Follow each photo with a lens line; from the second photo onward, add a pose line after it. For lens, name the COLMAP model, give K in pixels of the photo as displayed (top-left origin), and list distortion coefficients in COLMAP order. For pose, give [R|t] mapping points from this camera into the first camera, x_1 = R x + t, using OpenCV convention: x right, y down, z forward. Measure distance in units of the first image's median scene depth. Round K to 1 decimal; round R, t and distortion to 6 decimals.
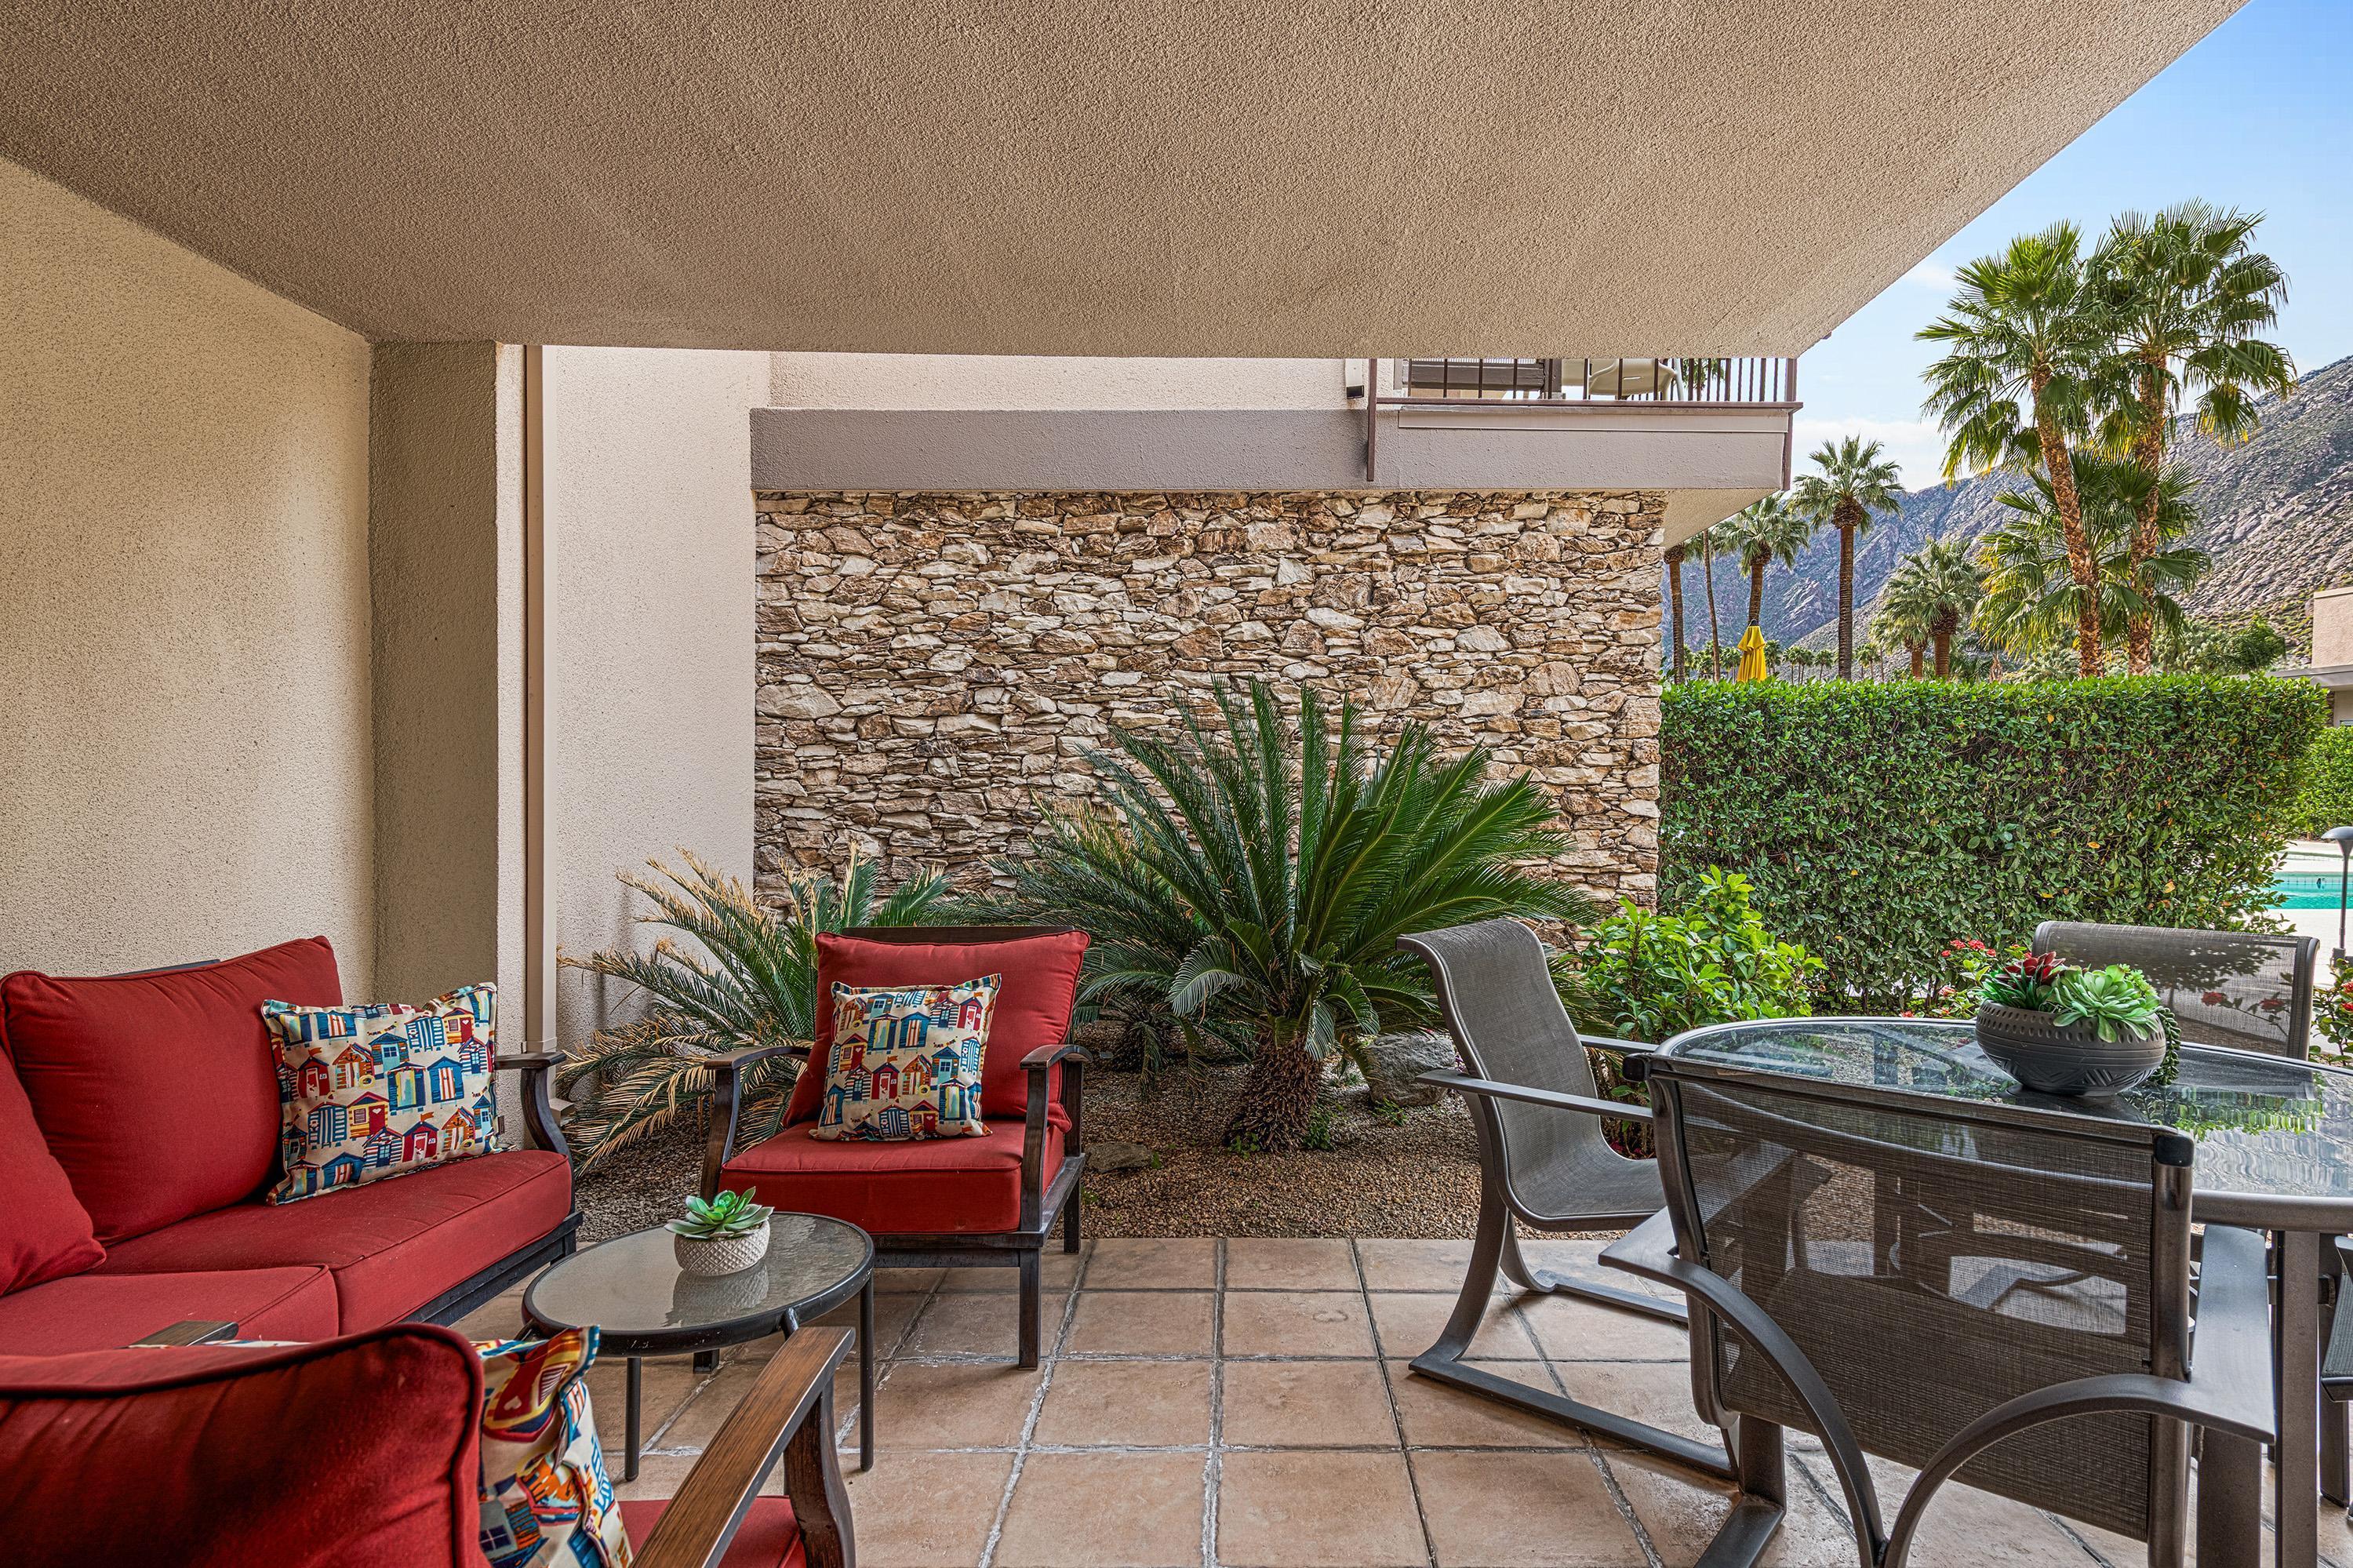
lens RADIAL K [[1223.5, 0, 1182.5], [0, 1223.5, 824.4], [0, 0, 1]] dist [0.002569, -0.000118]
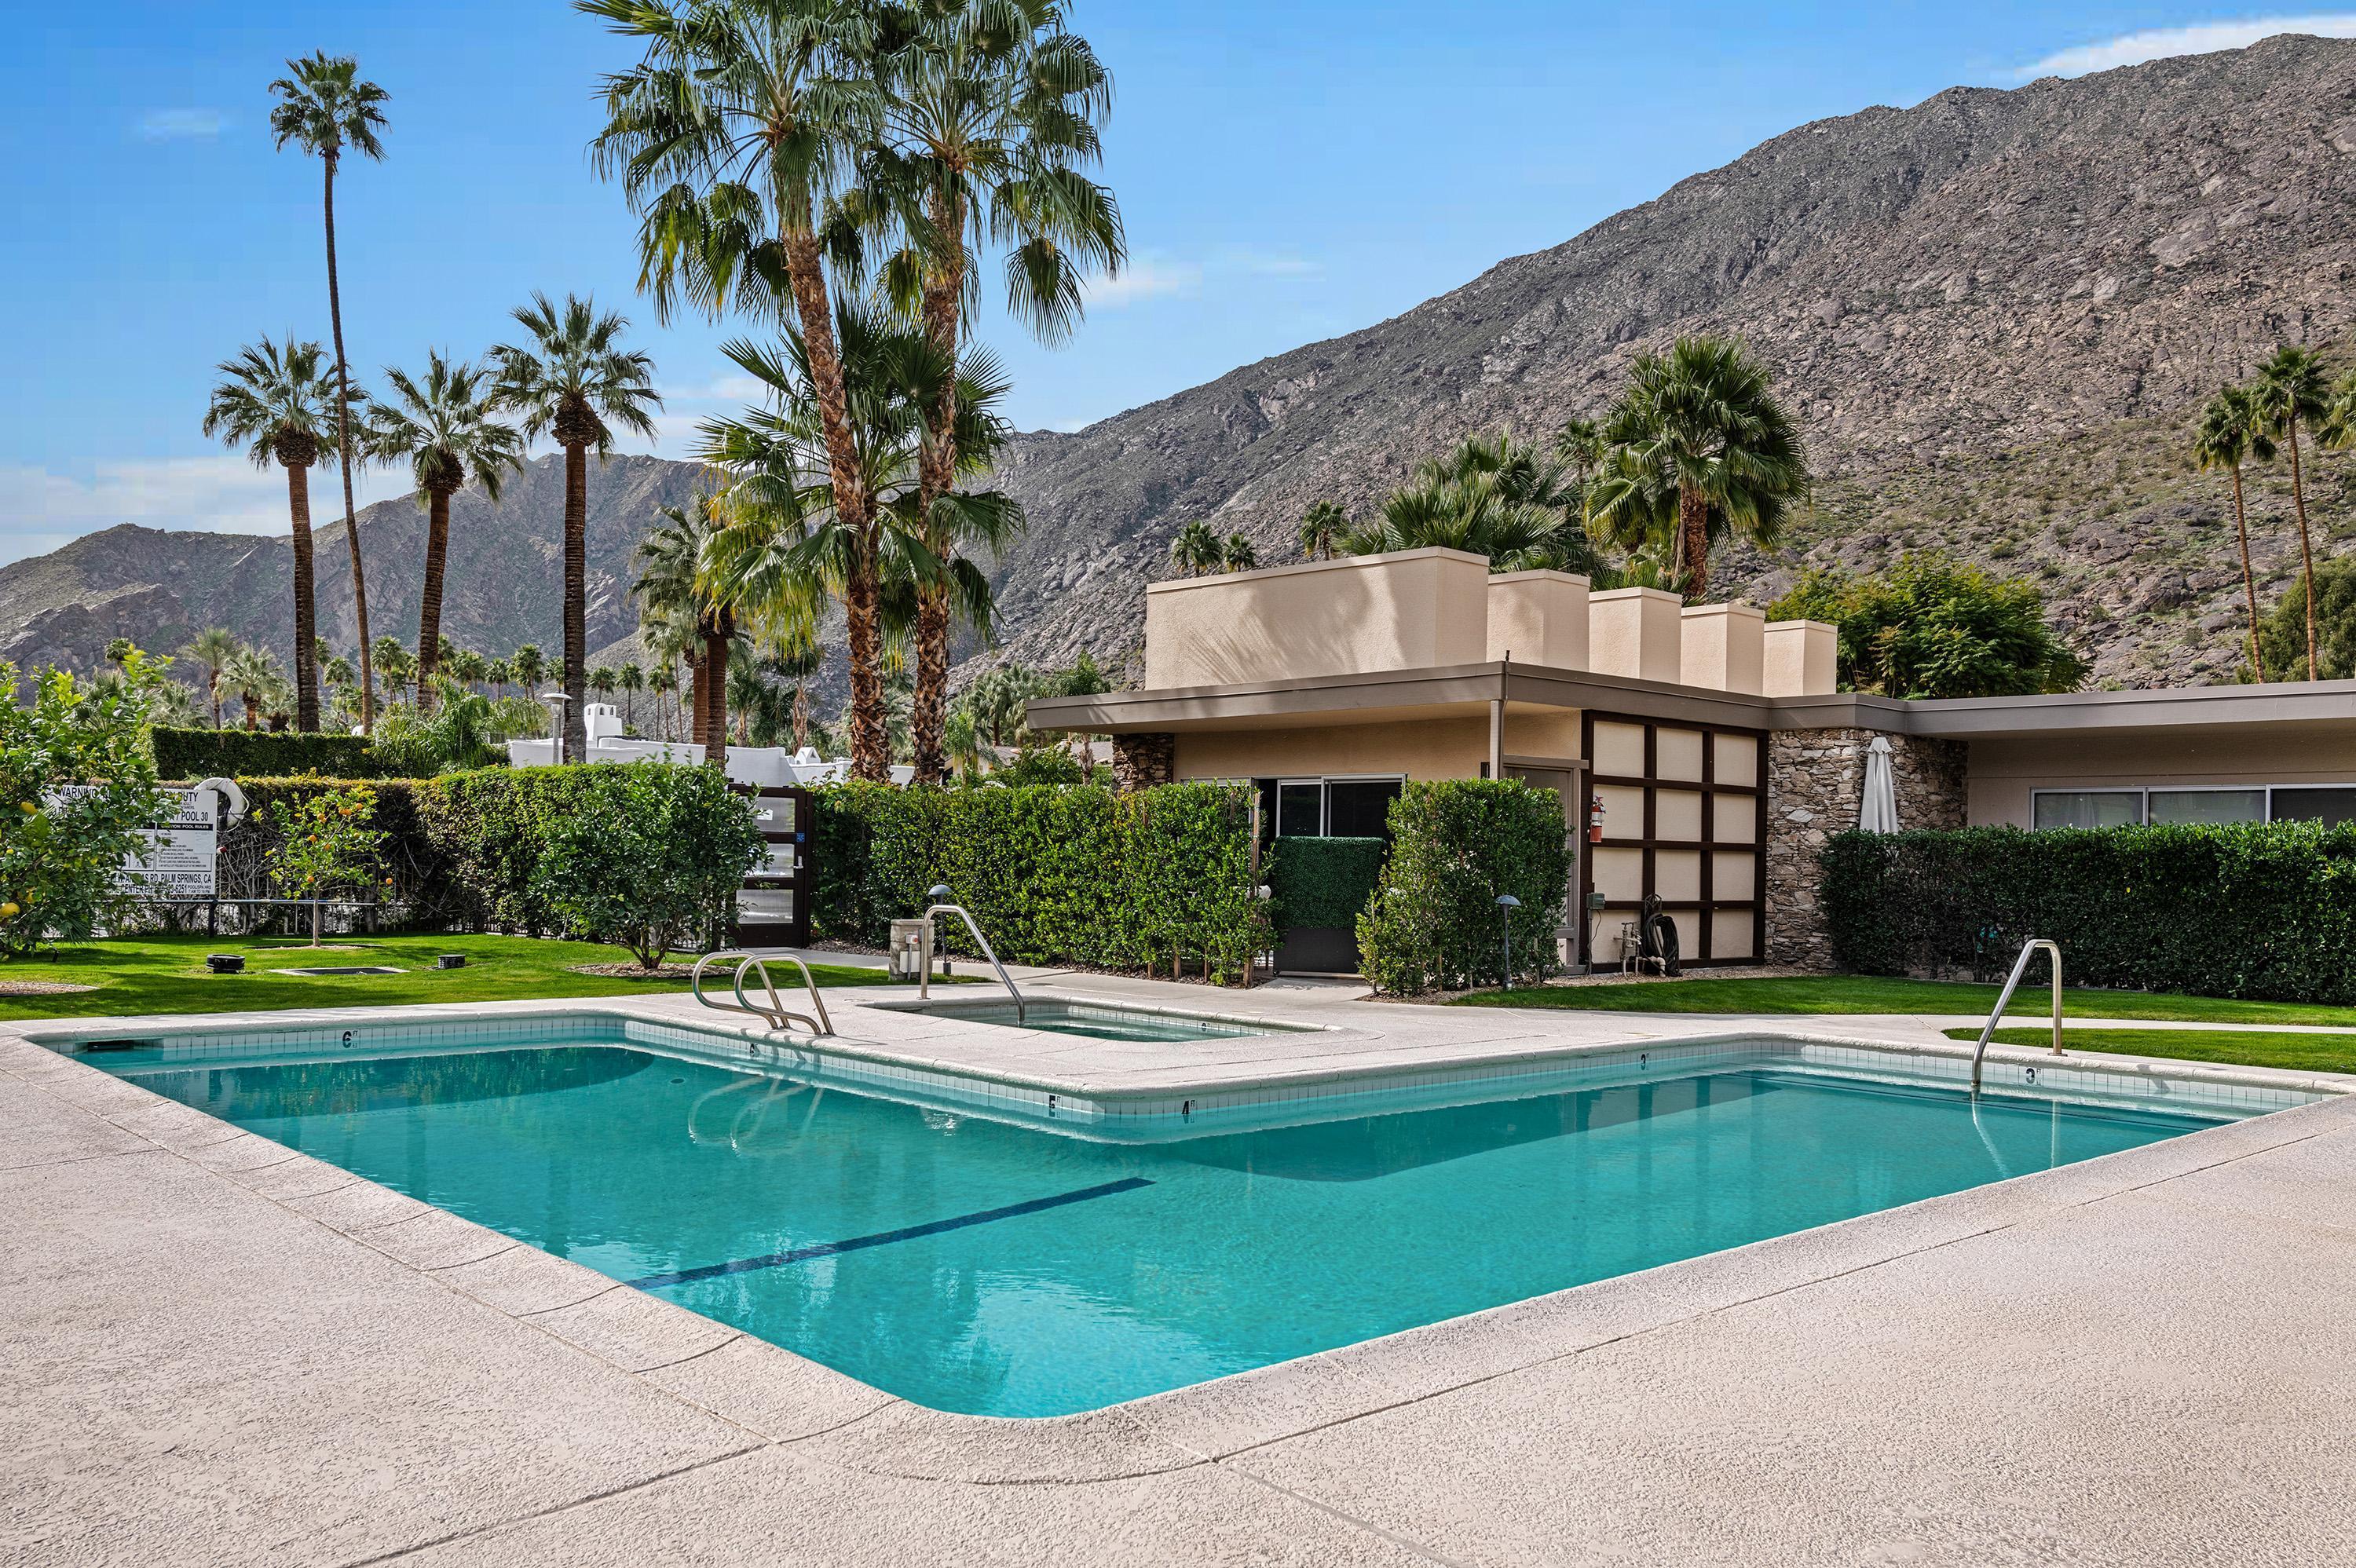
lens RADIAL K [[1747.2, 0, 1176.2], [0, 1747.2, 910.5], [0, 0, 1]] dist [0.011117, 0.003023]
pose [[0.717462, -0.005727, 0.696574, 0.284805], [0.009382, 0.999955, -0.001442, -0.013929], [-0.696535, 0.007570, 0.717483, 0.322459]]
